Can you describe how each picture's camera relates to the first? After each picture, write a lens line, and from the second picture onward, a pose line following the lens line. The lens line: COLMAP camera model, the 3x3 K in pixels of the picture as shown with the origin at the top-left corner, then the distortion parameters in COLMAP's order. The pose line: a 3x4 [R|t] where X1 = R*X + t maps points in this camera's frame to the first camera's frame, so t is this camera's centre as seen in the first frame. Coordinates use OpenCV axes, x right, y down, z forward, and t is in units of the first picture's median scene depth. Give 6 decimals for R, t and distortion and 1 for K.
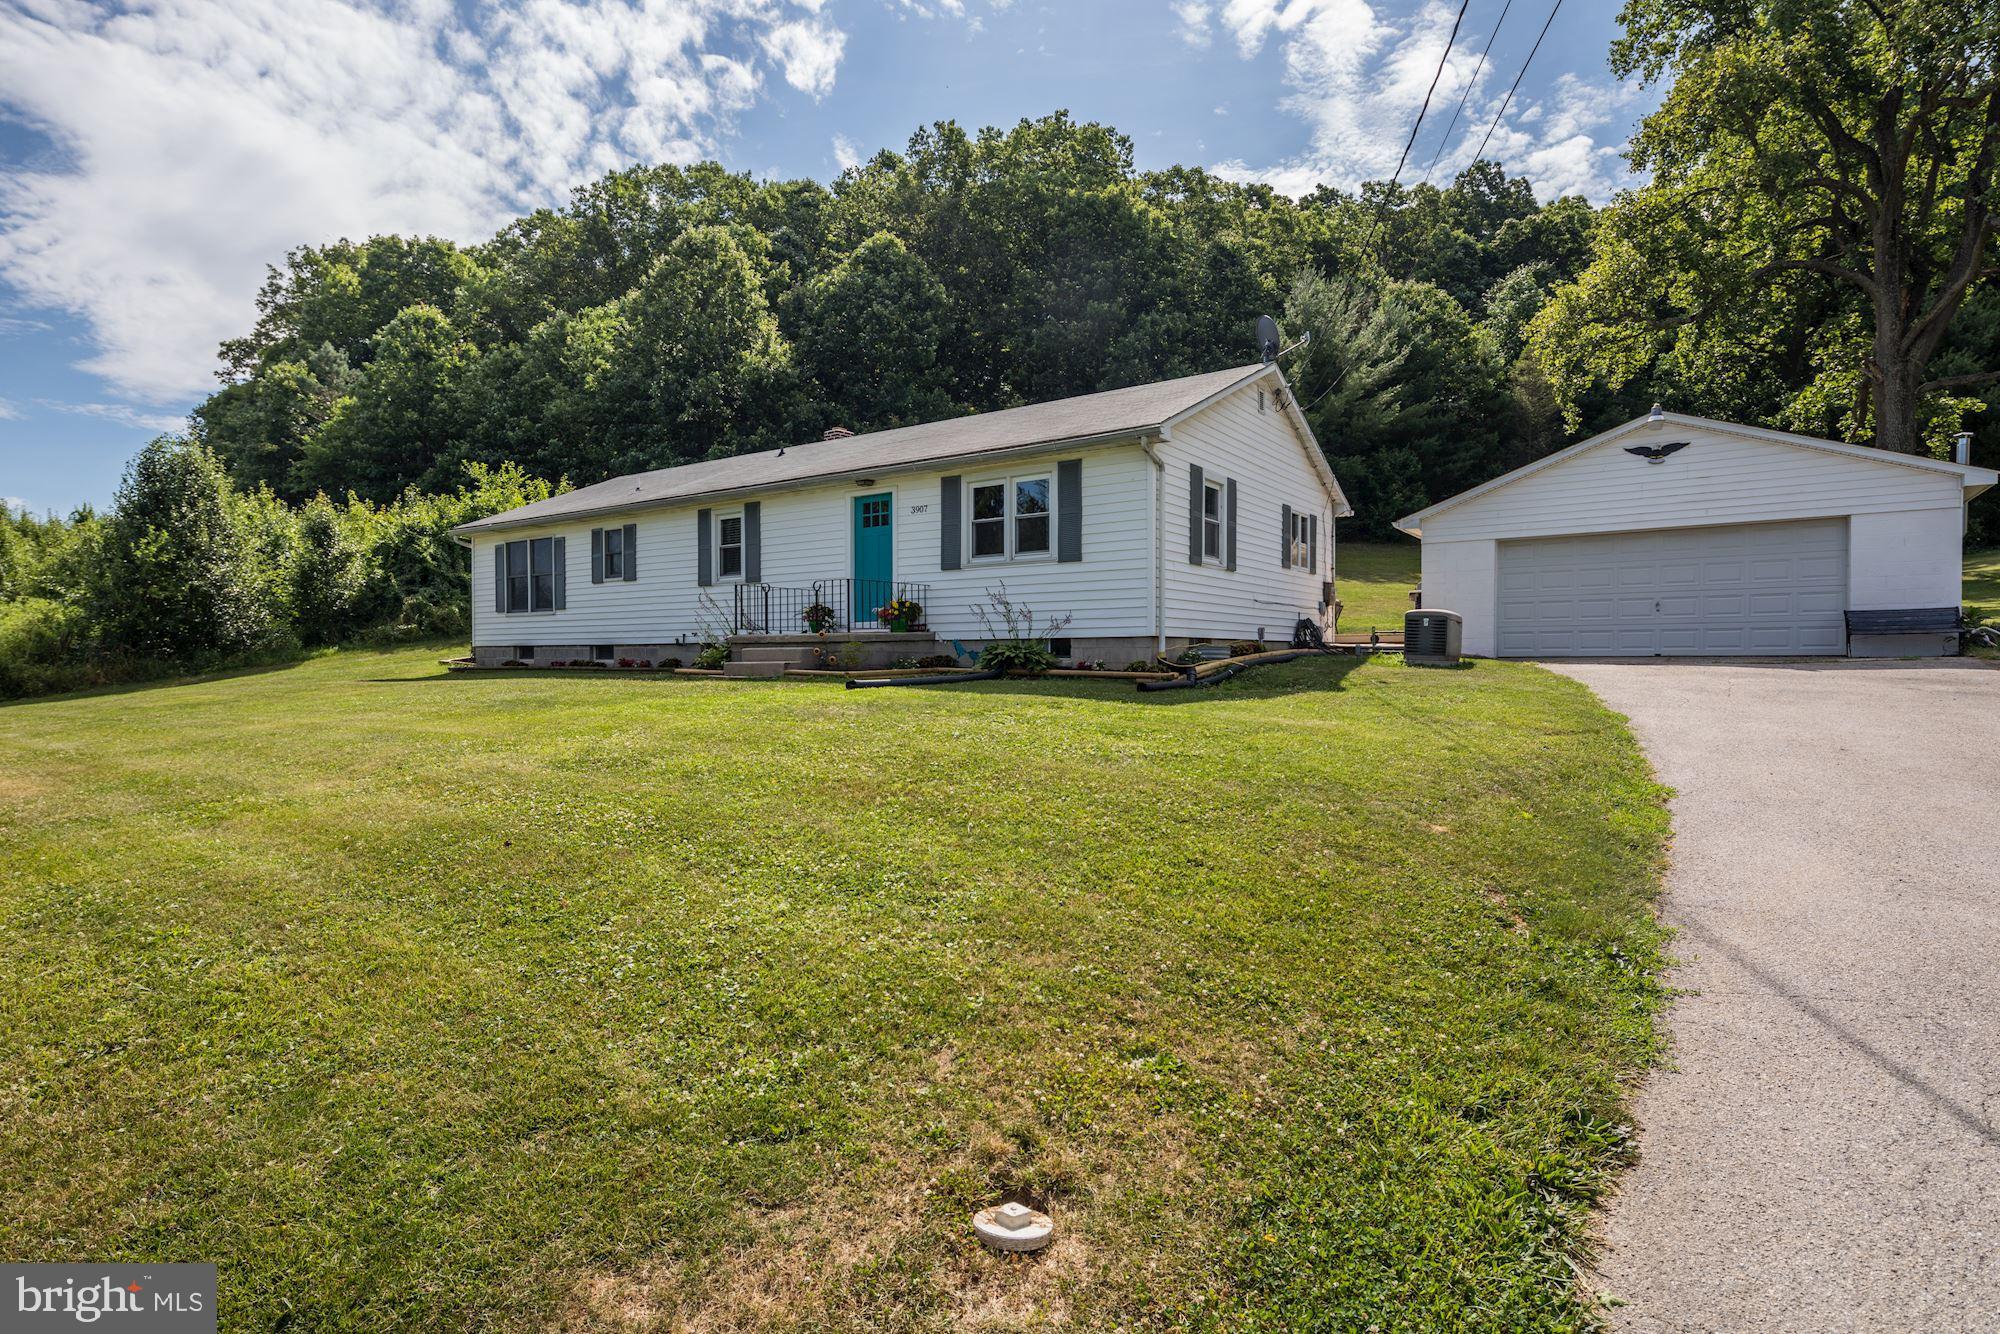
lens RADIAL K [[979.8, 0, 950.0], [0, 979.8, 688.6], [0, 0, 1]] dist [0.002833, -0.004152]
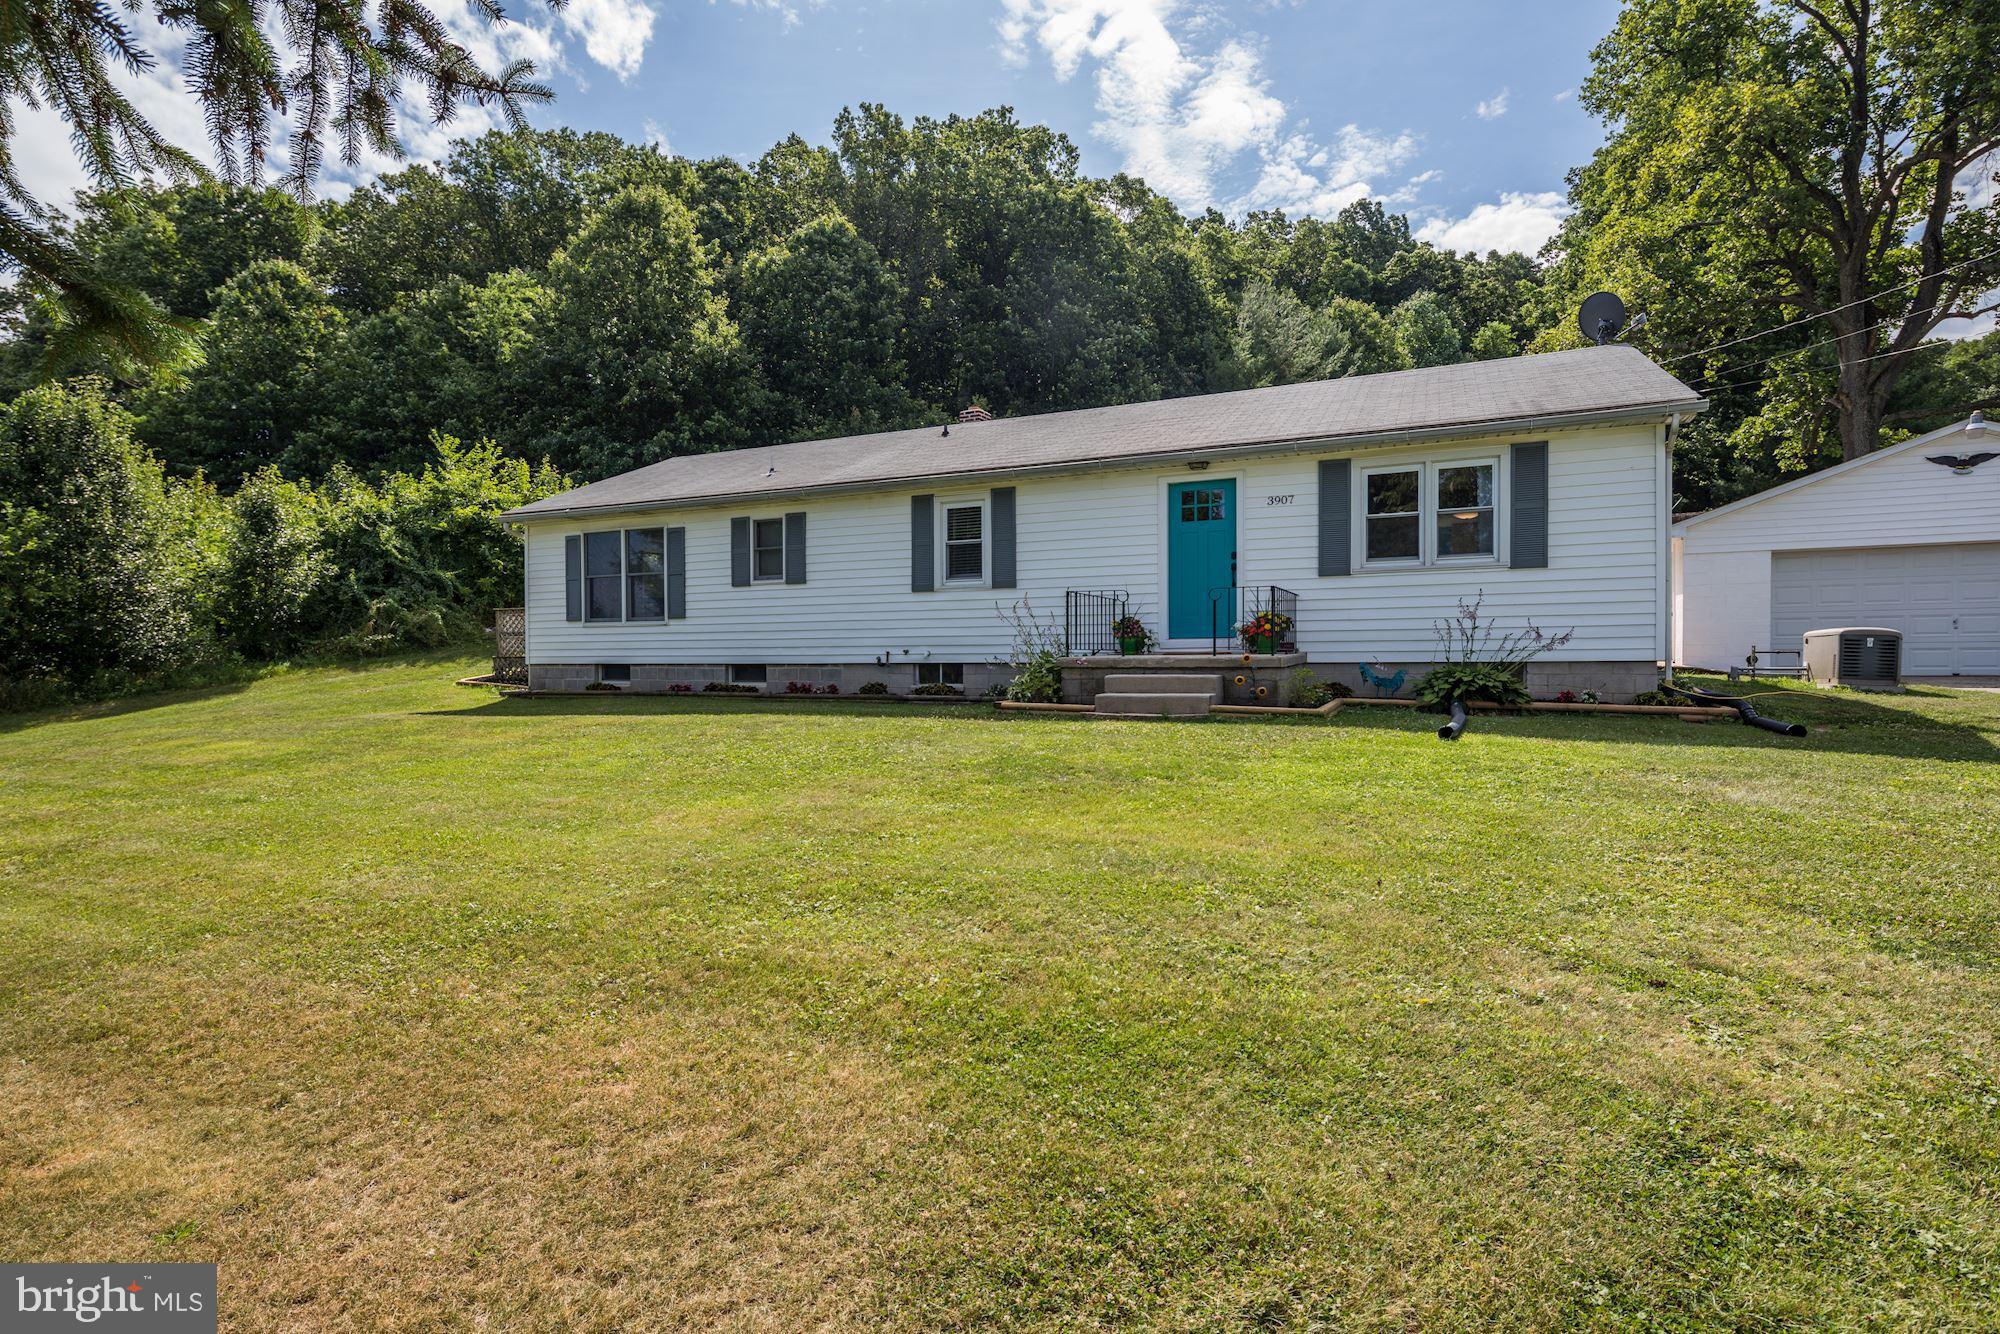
lens RADIAL K [[979.8, 0, 963.4], [0, 979.8, 674.2], [0, 0, 1]] dist [0.002833, -0.004152]
pose [[0.984388, -0.004233, 0.175963, -0.236764], [0.007876, 0.999769, -0.020011, -0.013976], [-0.175838, 0.021084, 0.984193, 0.140434]]
